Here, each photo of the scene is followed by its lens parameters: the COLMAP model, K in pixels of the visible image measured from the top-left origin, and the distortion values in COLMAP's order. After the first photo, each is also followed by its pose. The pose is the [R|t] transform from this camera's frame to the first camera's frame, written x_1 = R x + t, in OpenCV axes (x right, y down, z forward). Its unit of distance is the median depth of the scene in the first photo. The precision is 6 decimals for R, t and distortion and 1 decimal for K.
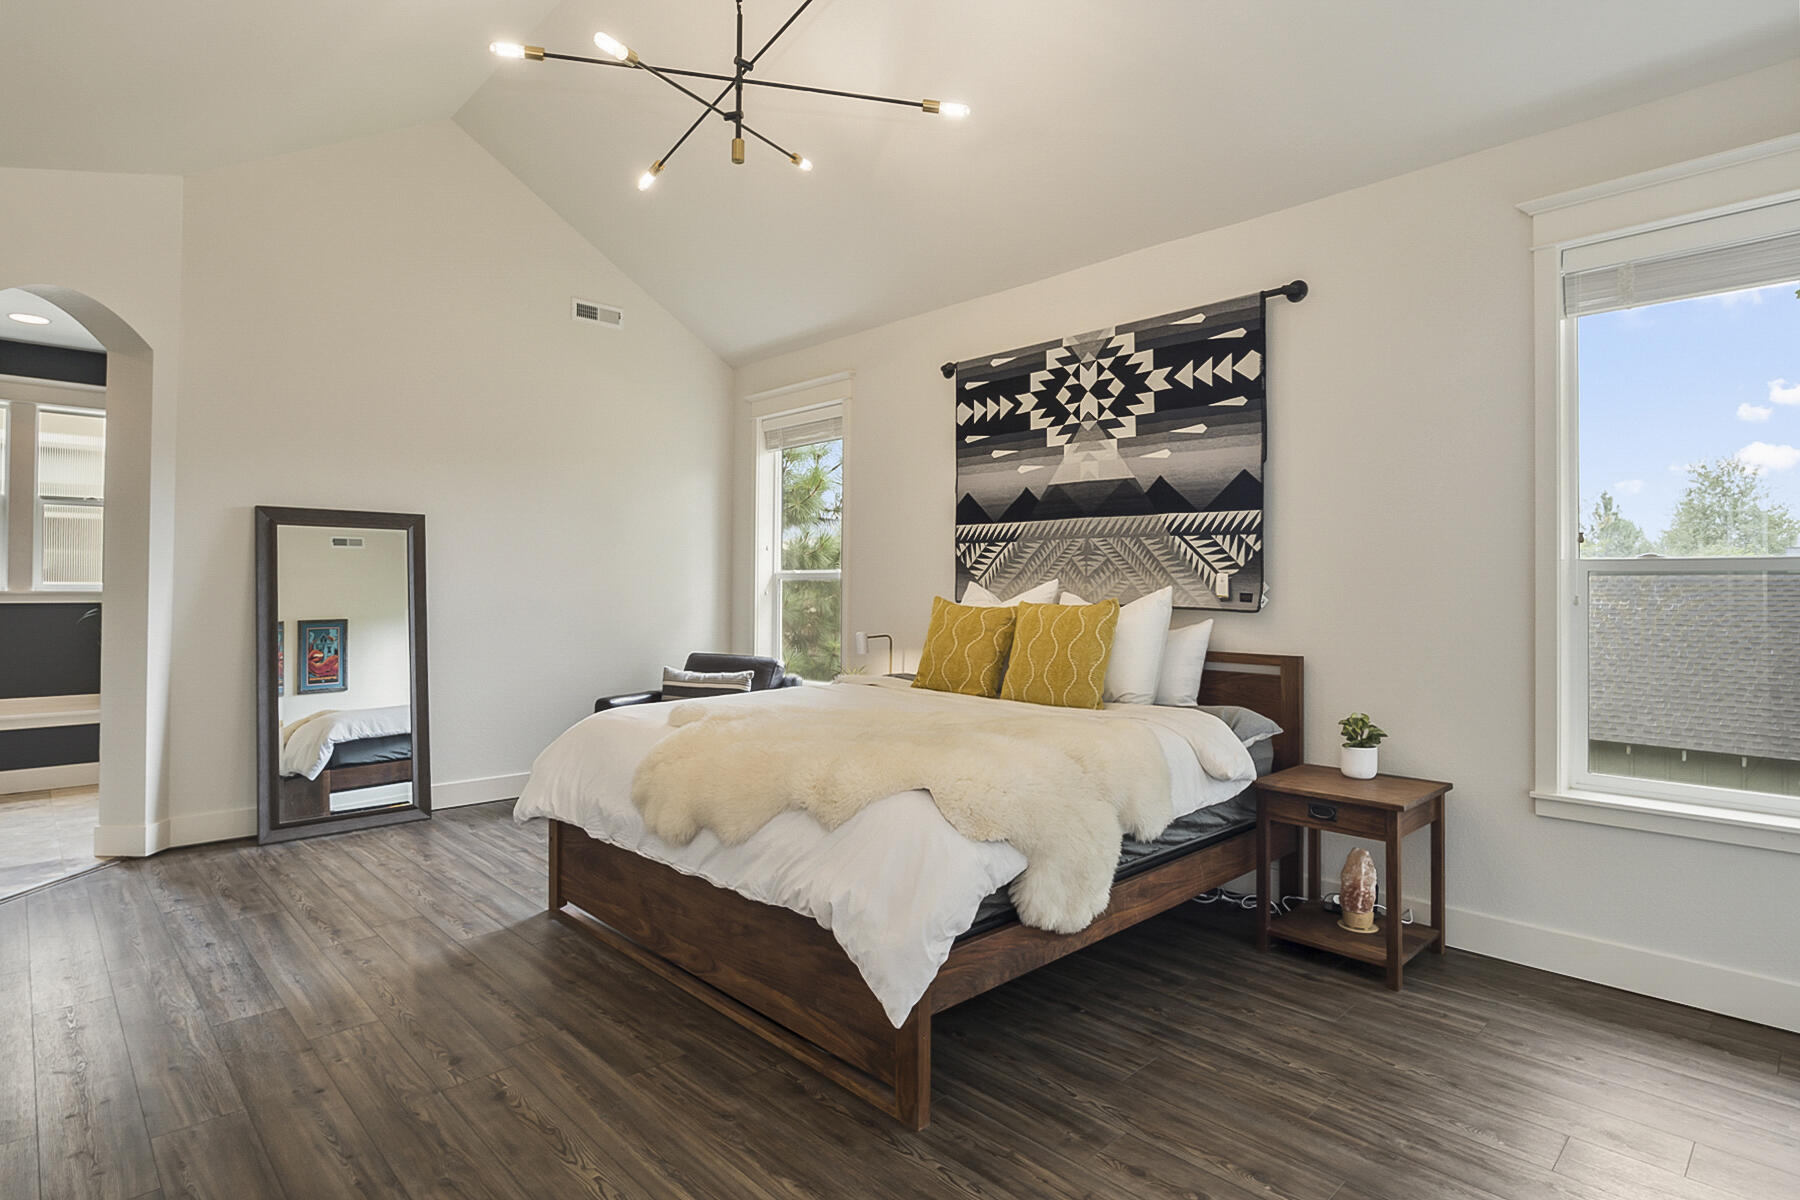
lens RADIAL K [[922.5, 0, 898.3], [0, 922.5, 588.3], [0, 0, 1]] dist [-0.013703, 0.000008]
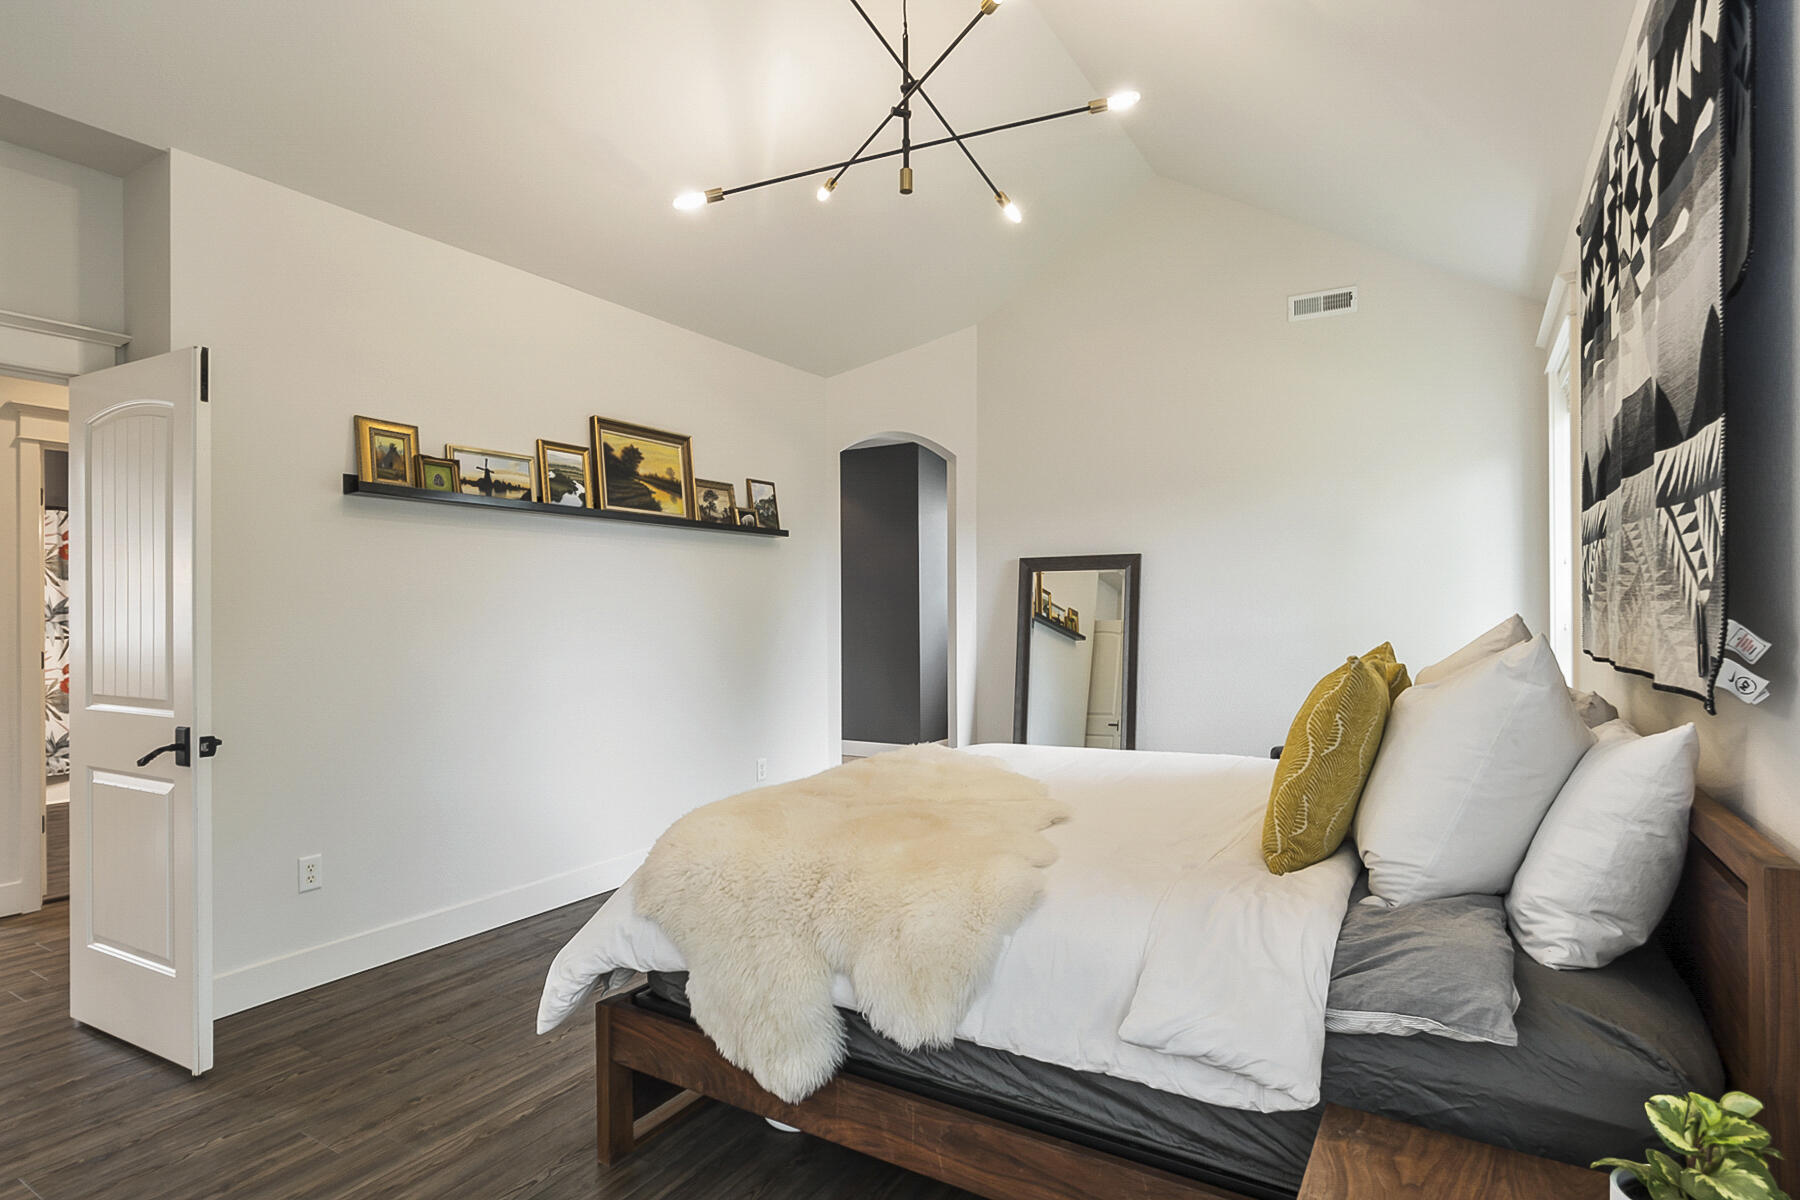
lens RADIAL K [[922.5, 0, 899.1], [0, 922.5, 612.9], [0, 0, 1]] dist [-0.013703, 0.000008]
pose [[0.252537, -0.002834, -0.967583, 0.667095], [0.003946, 0.999990, -0.001899, -0.011875], [0.967579, -0.003338, 0.252546, 0.644094]]
